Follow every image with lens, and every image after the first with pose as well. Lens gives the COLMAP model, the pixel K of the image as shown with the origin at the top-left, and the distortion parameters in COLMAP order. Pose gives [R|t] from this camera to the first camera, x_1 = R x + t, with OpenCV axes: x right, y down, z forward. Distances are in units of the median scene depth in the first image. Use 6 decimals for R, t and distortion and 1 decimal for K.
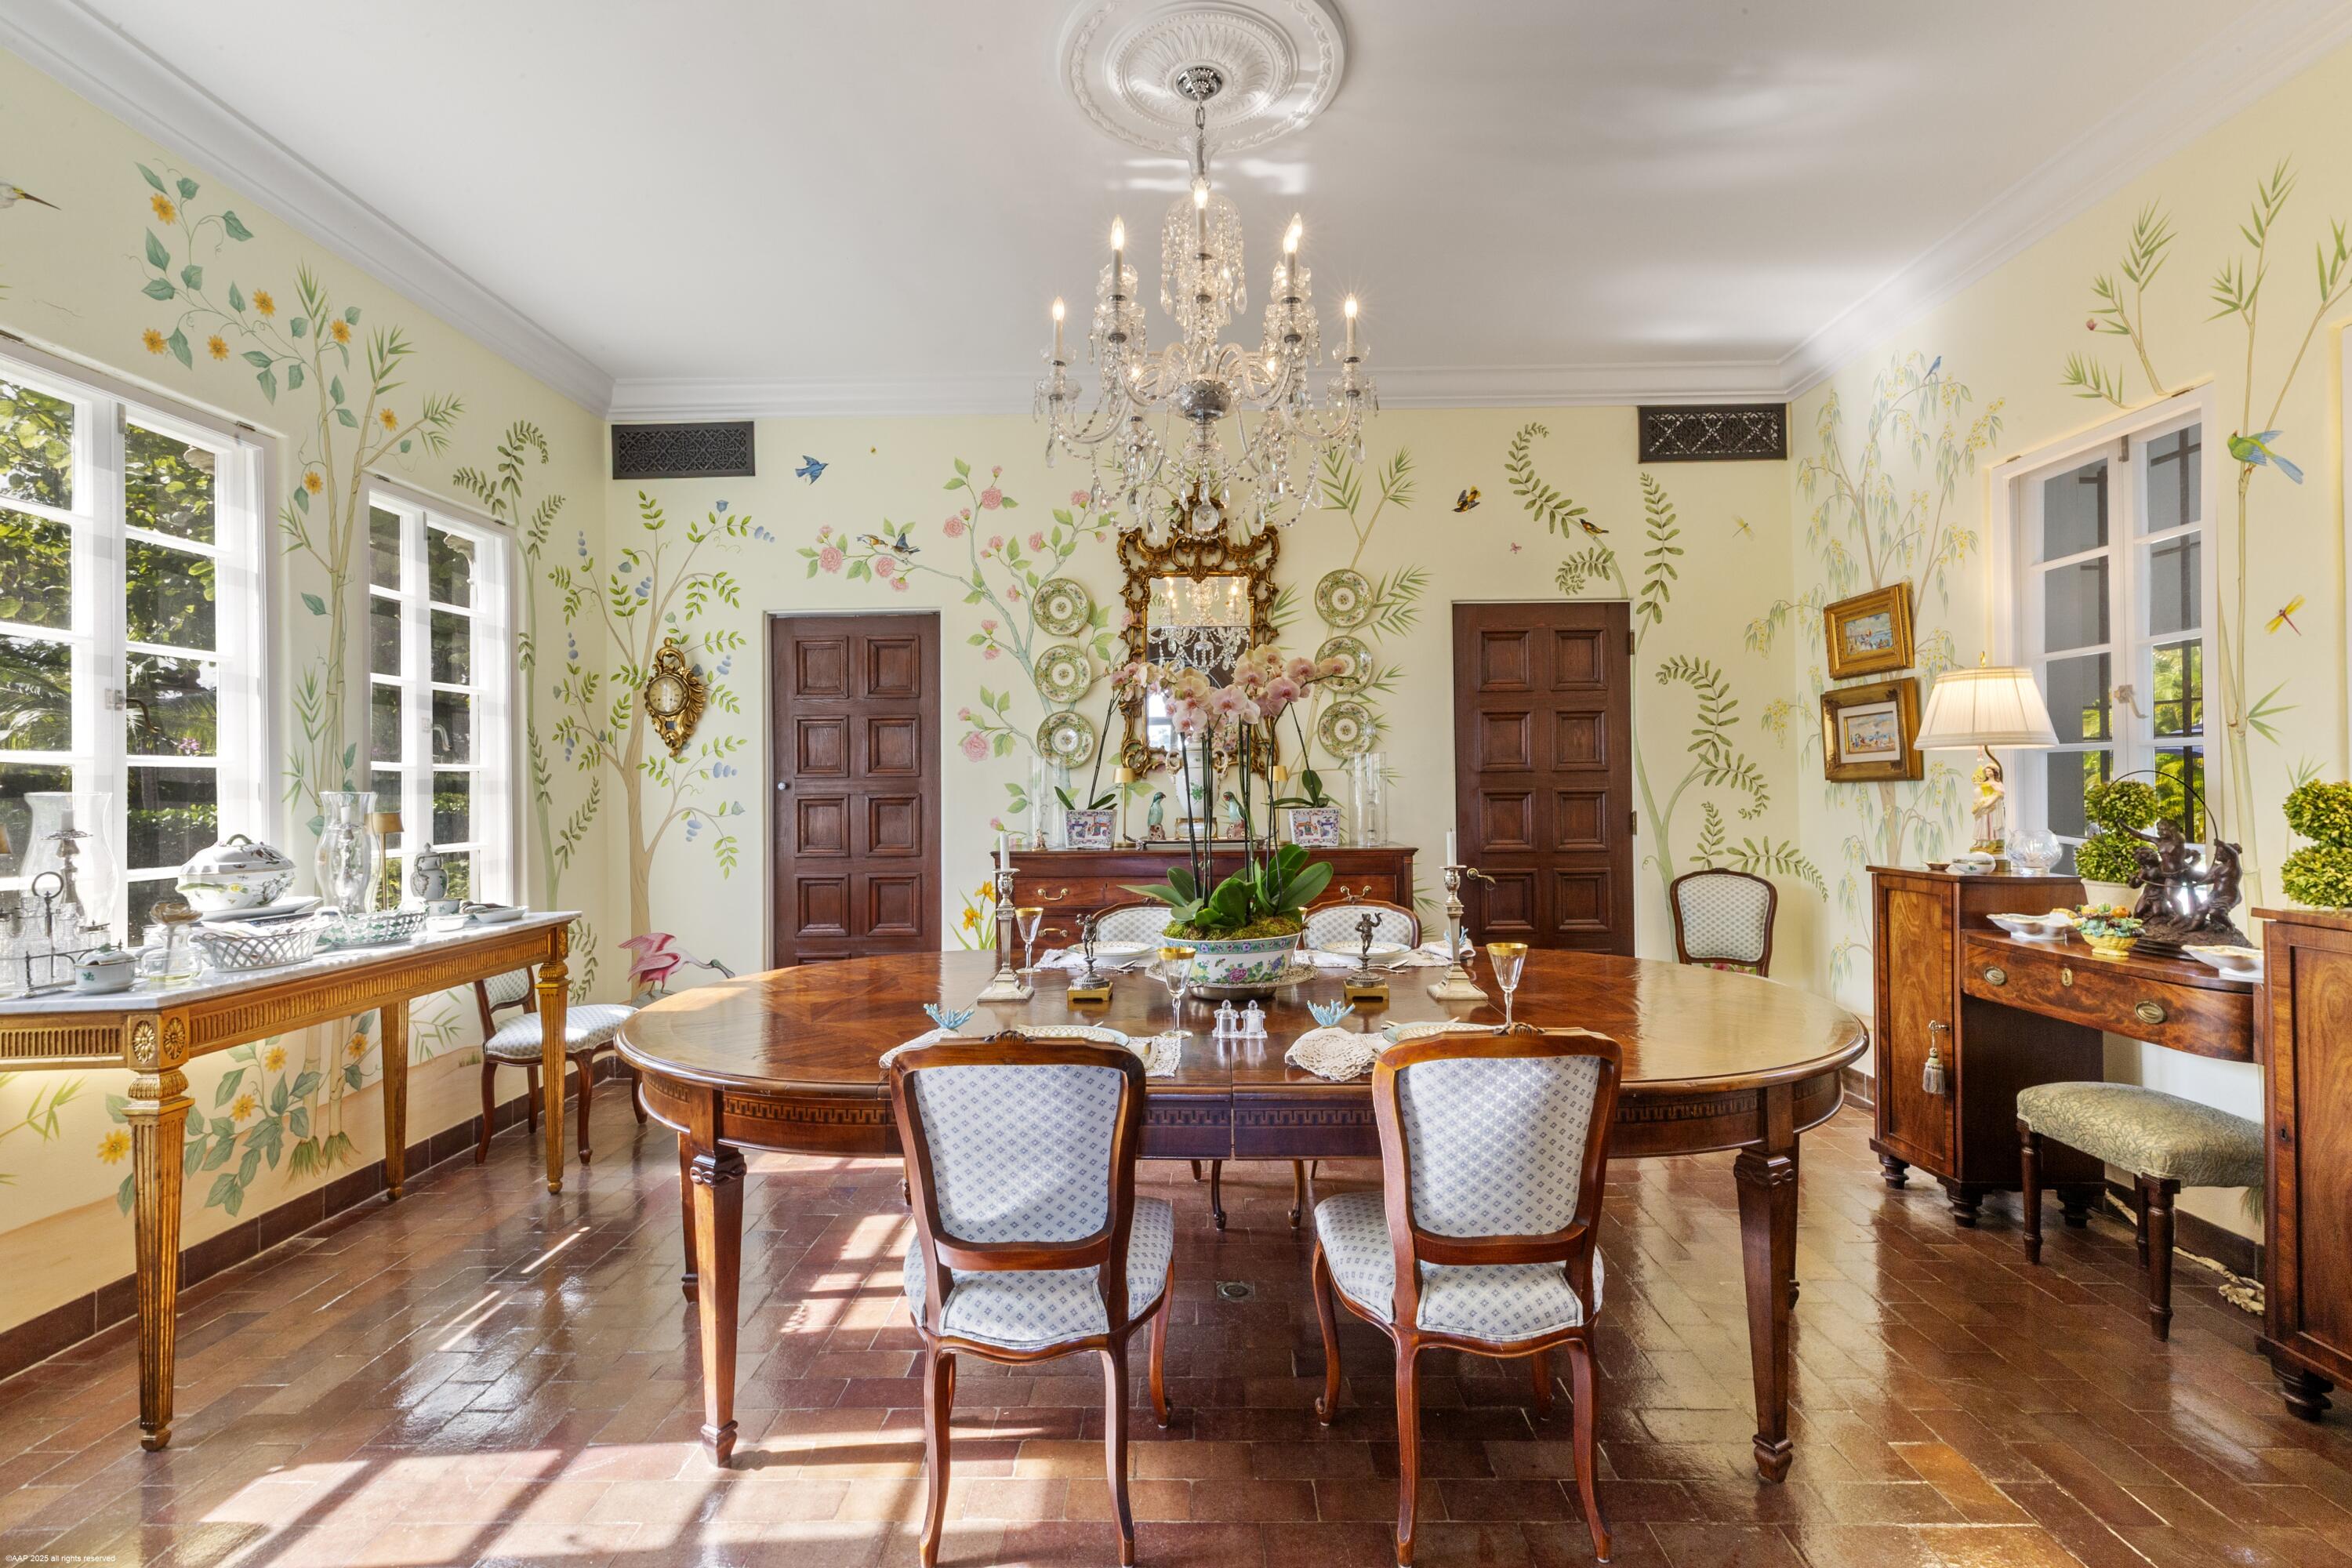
lens RADIAL K [[1071.8, 0, 1180.9], [0, 1071.8, 766.6], [0, 0, 1]] dist [-0.000098, 0.000083]
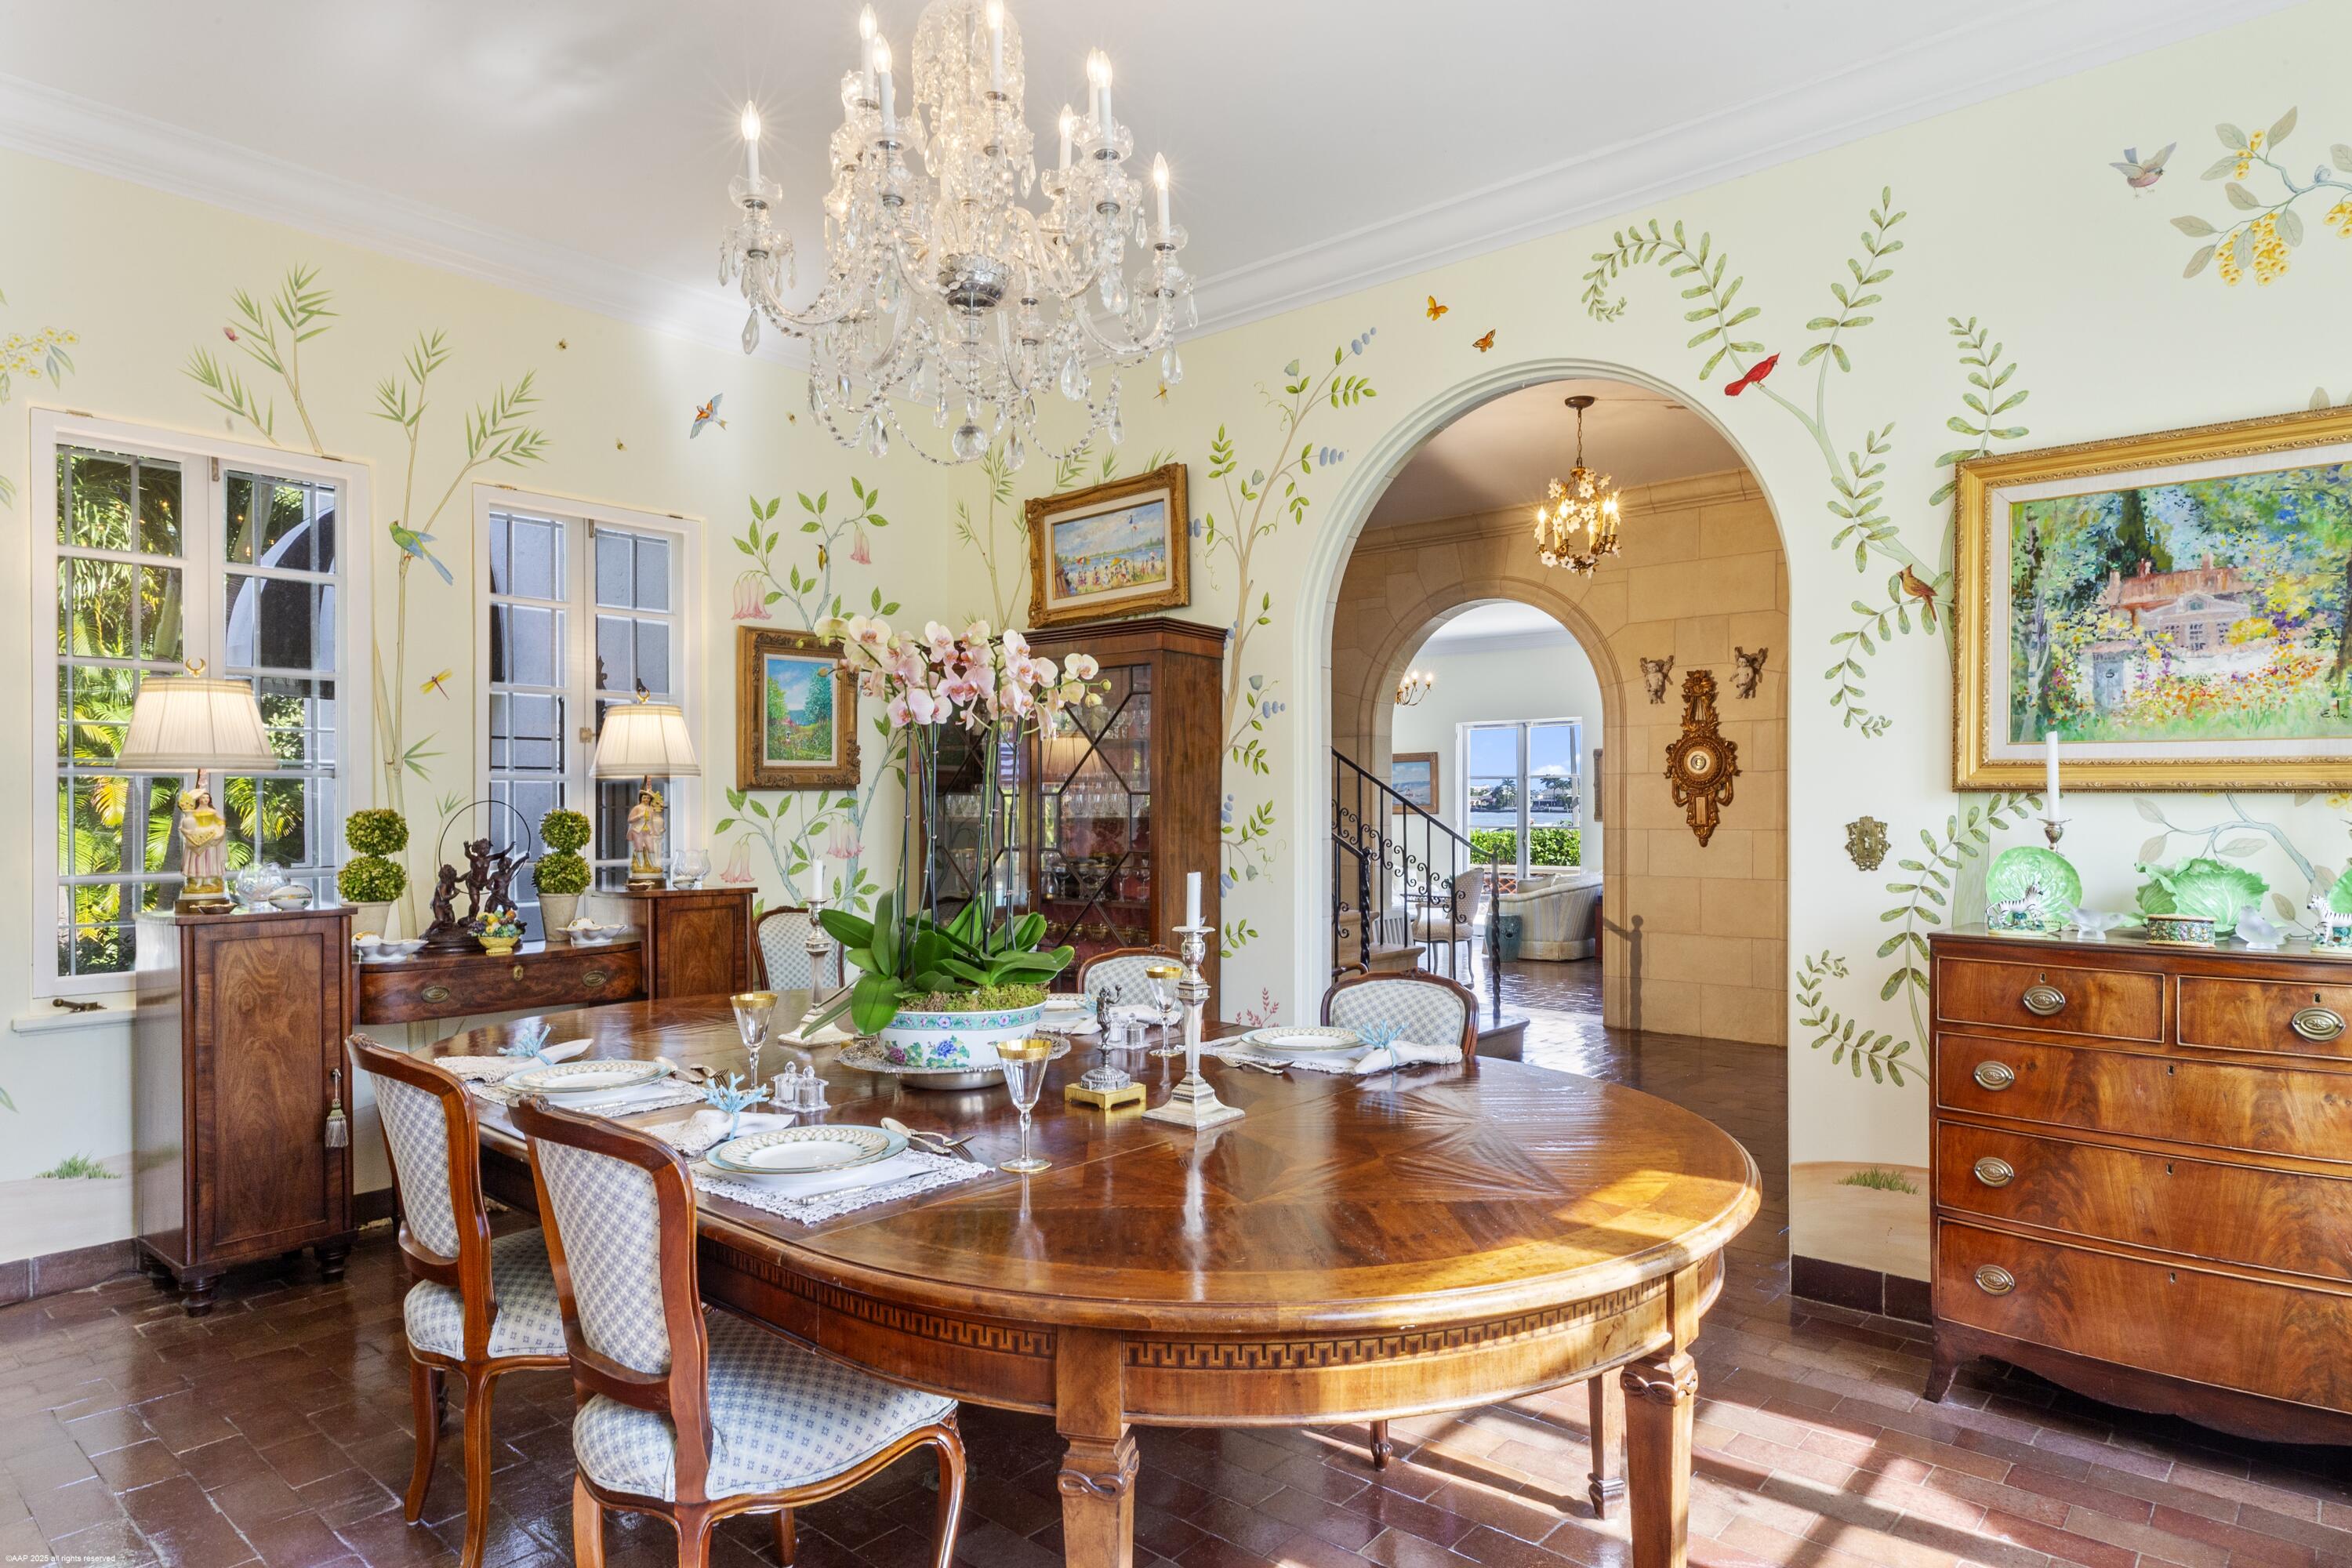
lens RADIAL K [[1366.1, 0, 1178.2], [0, 1366.1, 800.7], [0, 0, 1]] dist [0.001262, 0.000000]
pose [[-0.766209, 0.010919, 0.642499, -0.677389], [-0.007845, 0.999622, -0.026343, 0.036588], [-0.642544, -0.025225, -0.765834, 1.603386]]
